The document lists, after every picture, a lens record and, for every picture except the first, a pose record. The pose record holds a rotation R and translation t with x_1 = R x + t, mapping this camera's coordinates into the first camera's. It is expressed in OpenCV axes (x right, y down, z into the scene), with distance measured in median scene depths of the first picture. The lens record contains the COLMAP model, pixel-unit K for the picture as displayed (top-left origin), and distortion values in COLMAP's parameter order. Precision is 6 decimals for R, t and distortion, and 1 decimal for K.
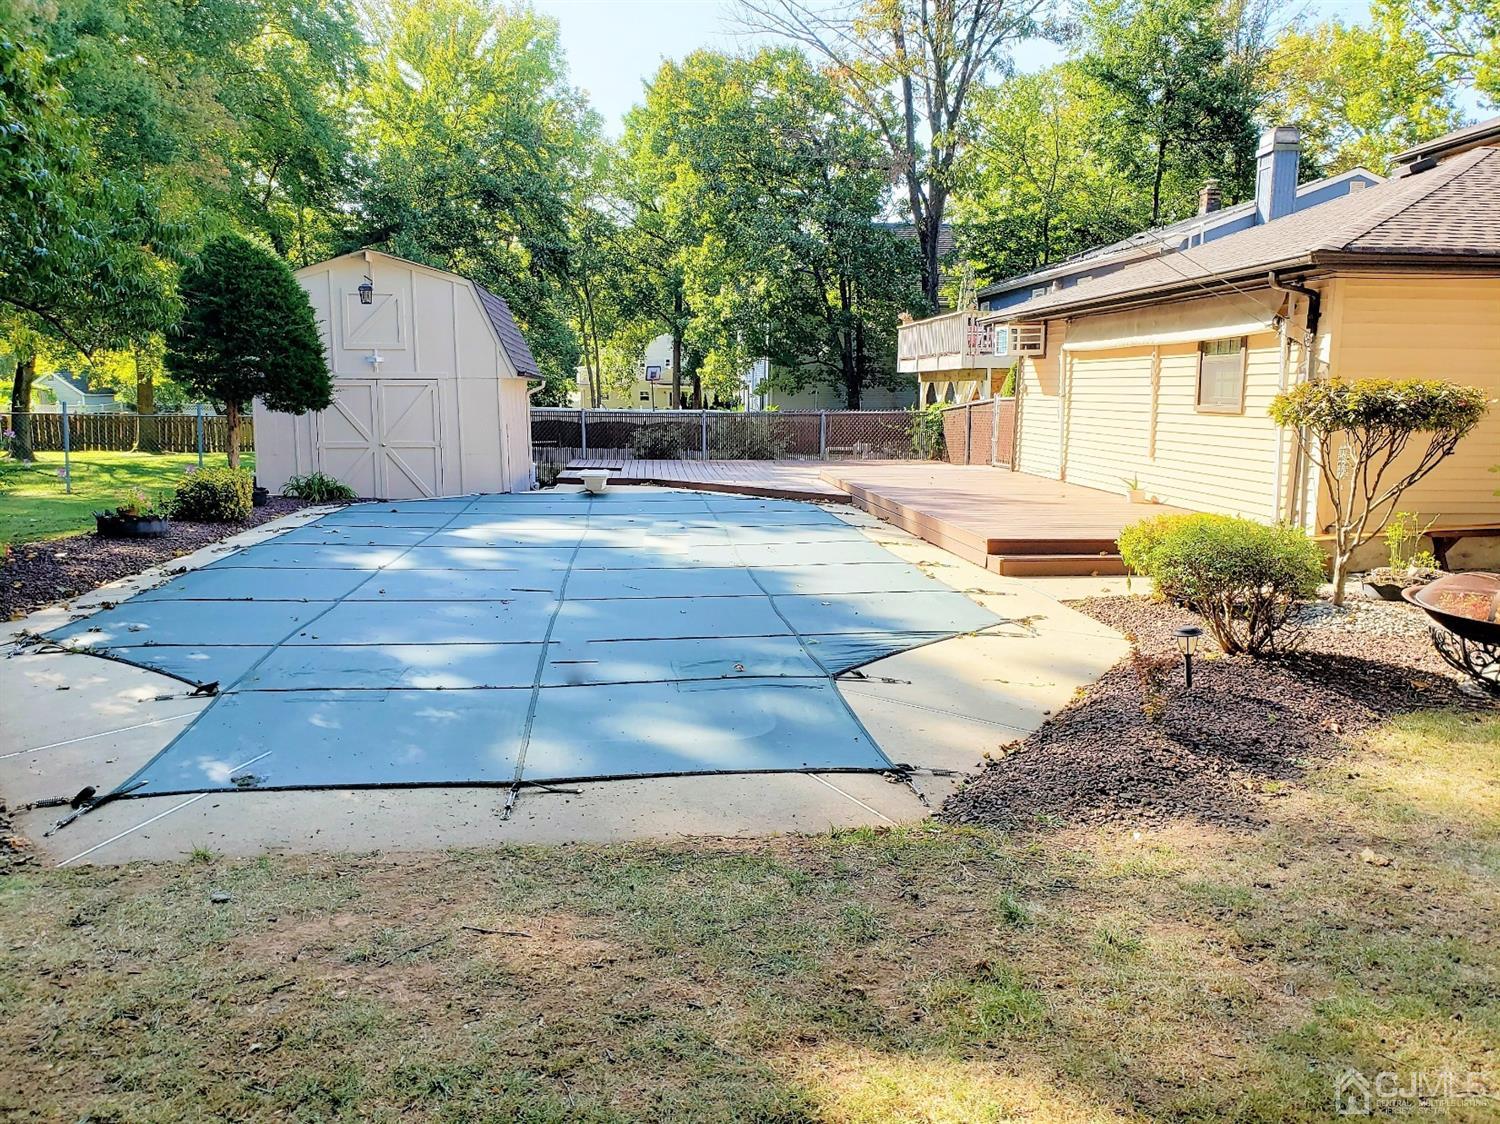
lens RADIAL K [[1162.0, 0, 750.0], [0, 1162.0, 562.0], [0, 0, 1]] dist [0.192378, -0.439720]
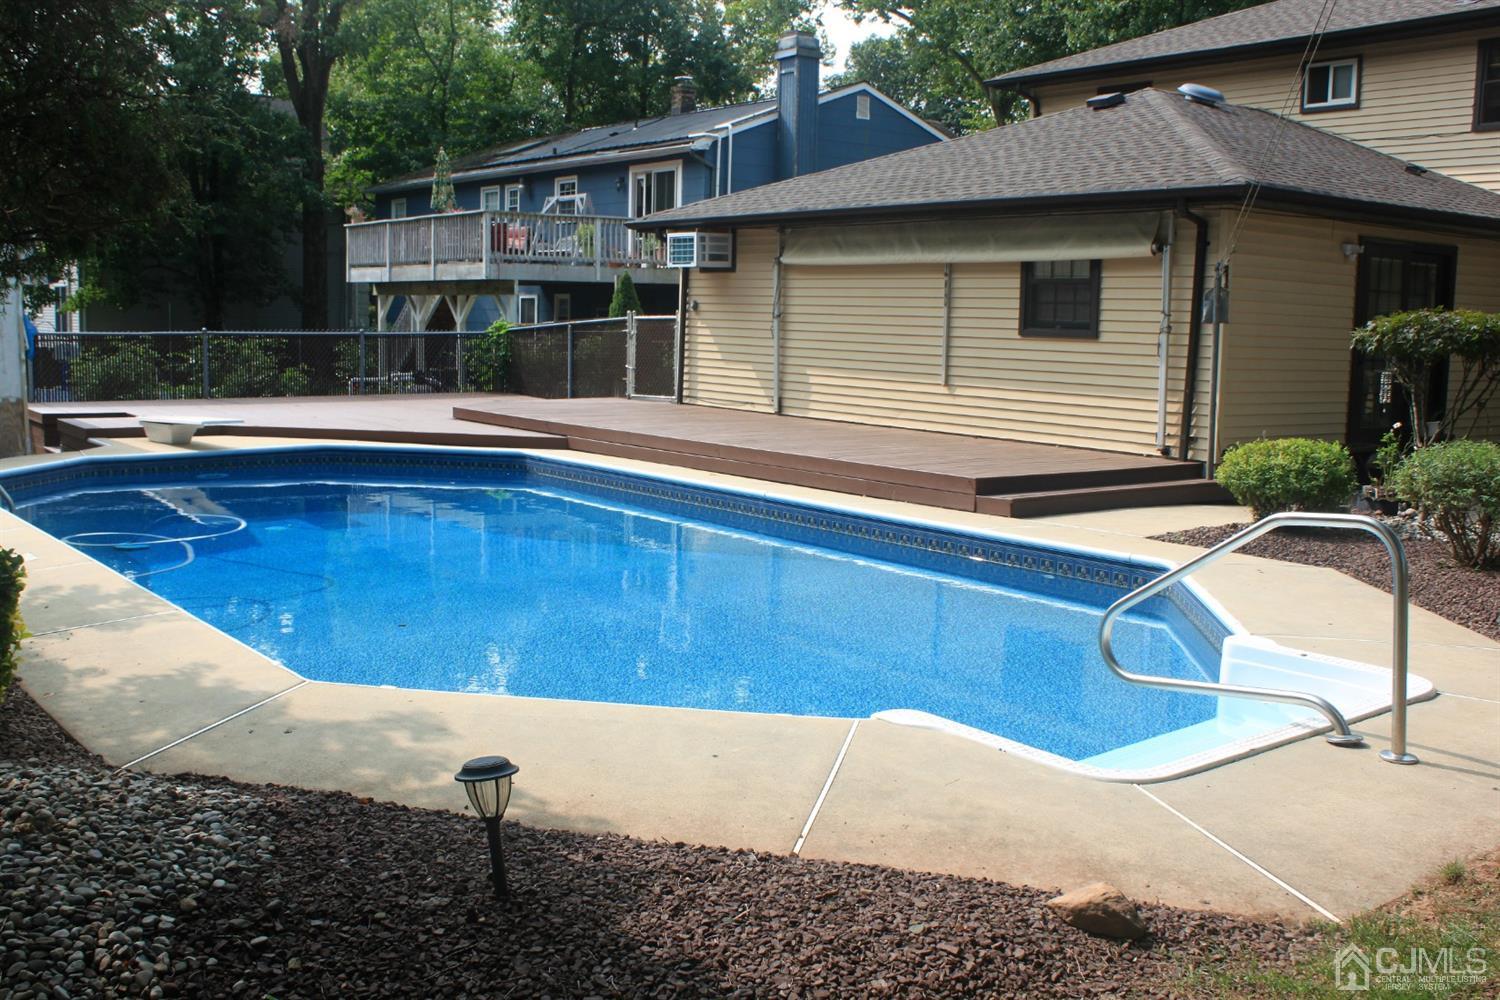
lens RADIAL K [[1475.0, 0, 750.0], [0, 1475.0, 500.0], [0, 0, 1]] dist [-0.098120, -0.000863]
pose [[0.854416, -0.049233, 0.517251, -0.298179], [0.057262, 0.998359, 0.000439, -0.007840], [-0.516424, 0.029244, 0.855833, 0.087486]]
